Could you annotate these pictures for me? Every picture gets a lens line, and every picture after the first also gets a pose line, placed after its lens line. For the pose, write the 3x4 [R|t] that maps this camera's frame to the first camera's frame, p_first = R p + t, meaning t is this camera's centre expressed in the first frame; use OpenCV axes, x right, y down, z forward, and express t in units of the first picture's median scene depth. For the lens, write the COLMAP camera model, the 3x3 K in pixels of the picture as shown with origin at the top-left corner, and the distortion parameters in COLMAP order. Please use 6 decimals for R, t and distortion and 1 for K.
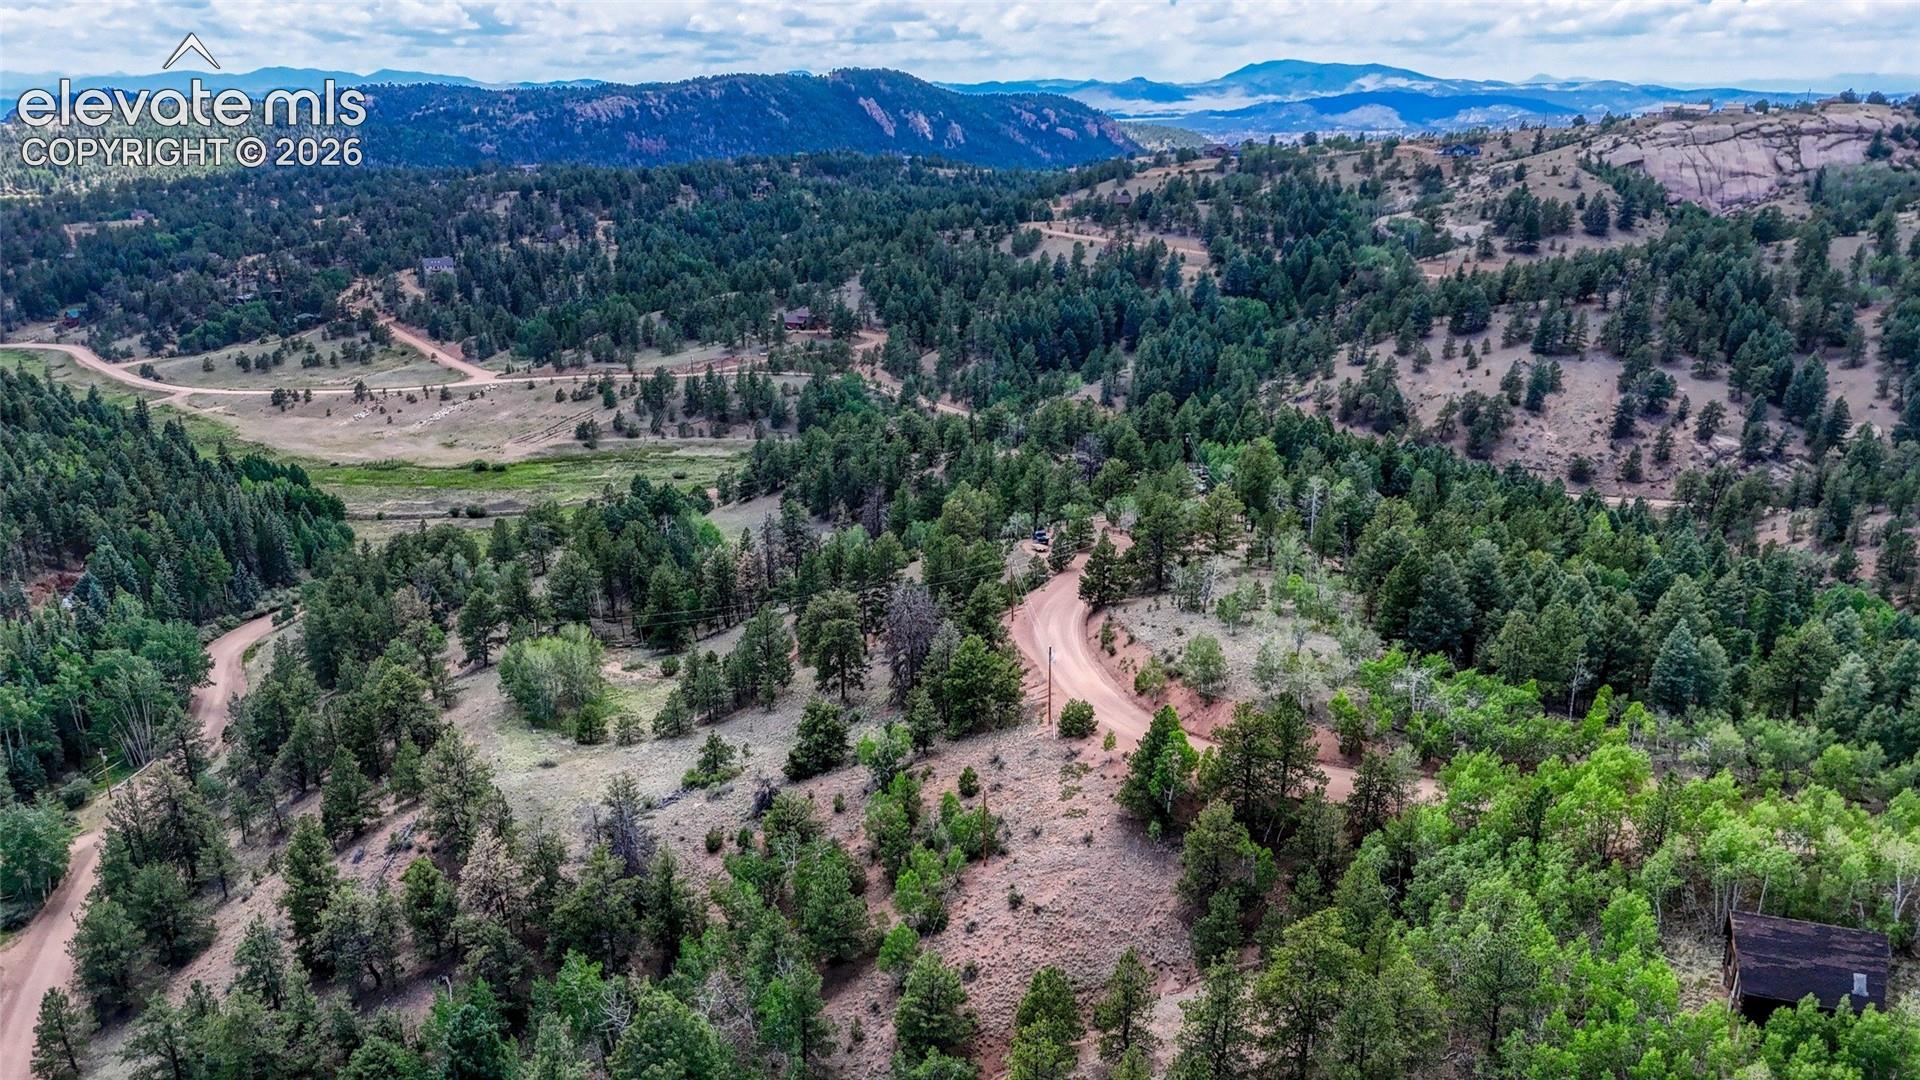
lens RADIAL K [[1406.4, 0, 945.6], [0, 1406.4, 545.4], [0, 0, 1]] dist [0.085061, -0.085946]
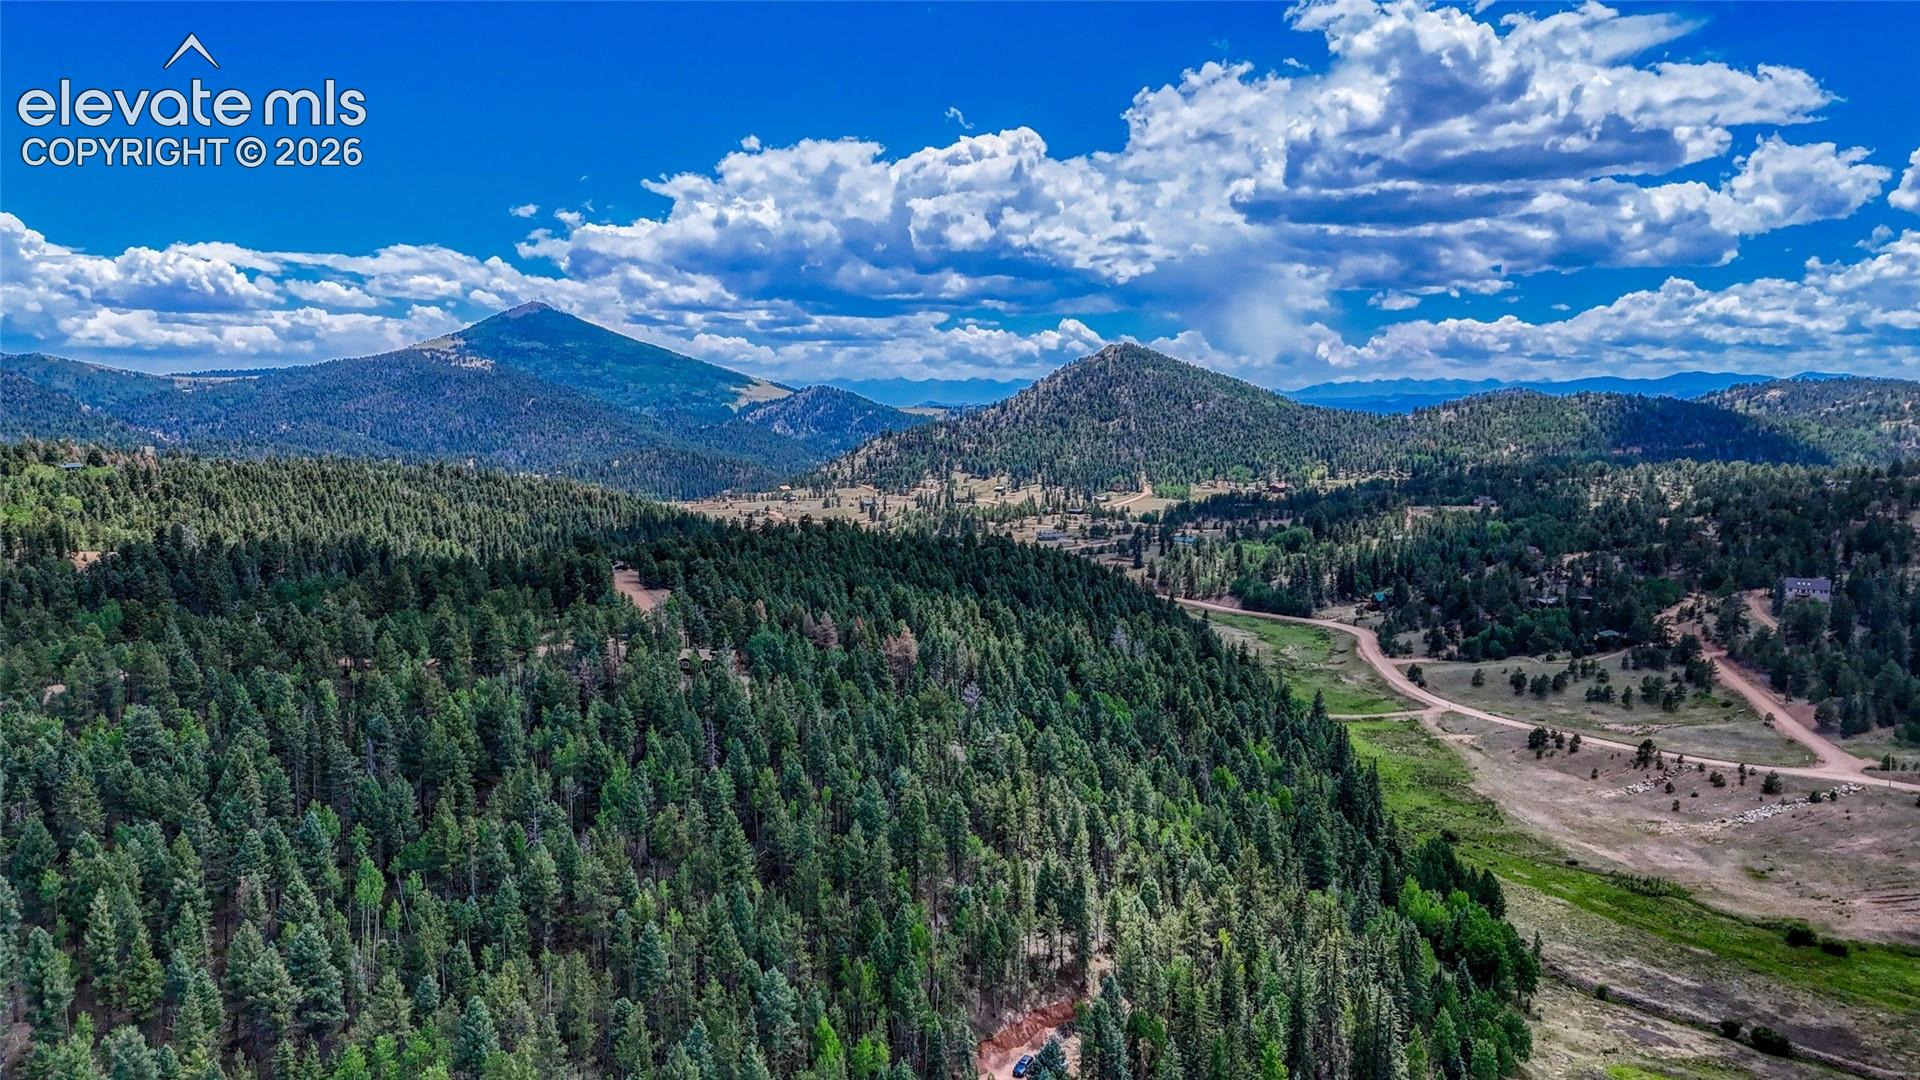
lens RADIAL K [[1406.4, 0, 948.0], [0, 1406.4, 550.0], [0, 0, 1]] dist [0.085061, -0.085946]
pose [[0.627118, 0.087155, -0.774033, -0.073563], [-0.237401, 0.967828, -0.083365, -0.056229], [0.741866, 0.236035, 0.627633, 0.233152]]
